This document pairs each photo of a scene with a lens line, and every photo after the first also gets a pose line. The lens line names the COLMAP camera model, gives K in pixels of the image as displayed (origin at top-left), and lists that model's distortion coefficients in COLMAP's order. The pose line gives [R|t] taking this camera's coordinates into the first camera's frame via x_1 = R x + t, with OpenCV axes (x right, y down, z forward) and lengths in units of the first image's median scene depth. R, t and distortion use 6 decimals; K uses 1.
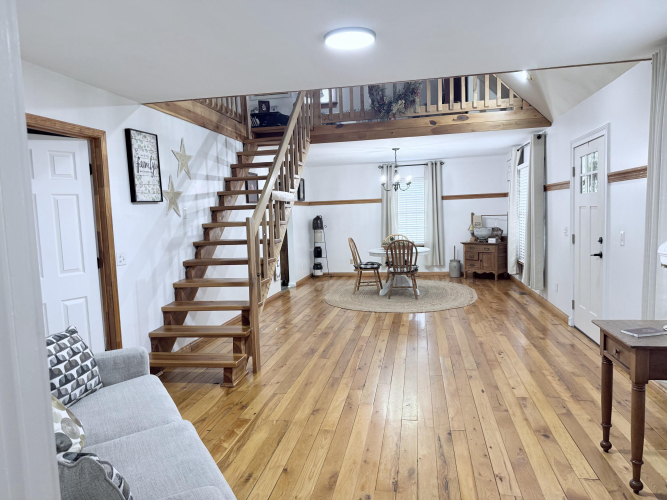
lens RADIAL K [[470.2, 0, 333.8], [0, 470.2, 251.1], [0, 0, 1]] dist [-0.002617, -0.000520]
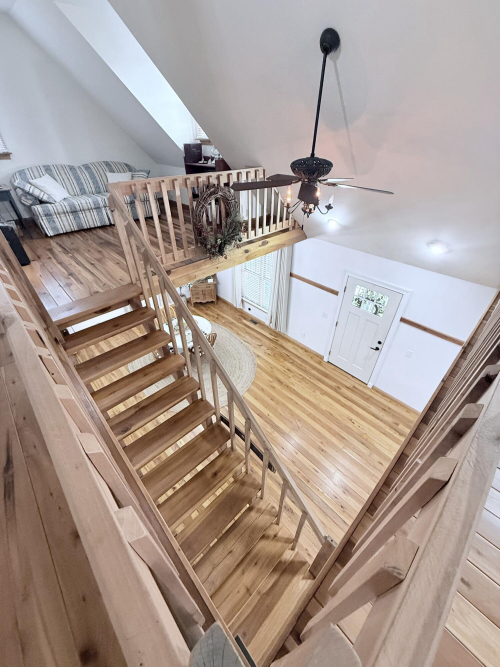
lens RADIAL K [[264.2, 0, 248.8], [0, 264.2, 332.2], [0, 0, 1]] dist [-0.002851, 0.000839]
pose [[0.594779, -0.456310, 0.661830, -0.340720], [0.047840, 0.841917, 0.537481, -0.547414], [-0.802465, -0.288020, 0.522585, 0.765978]]
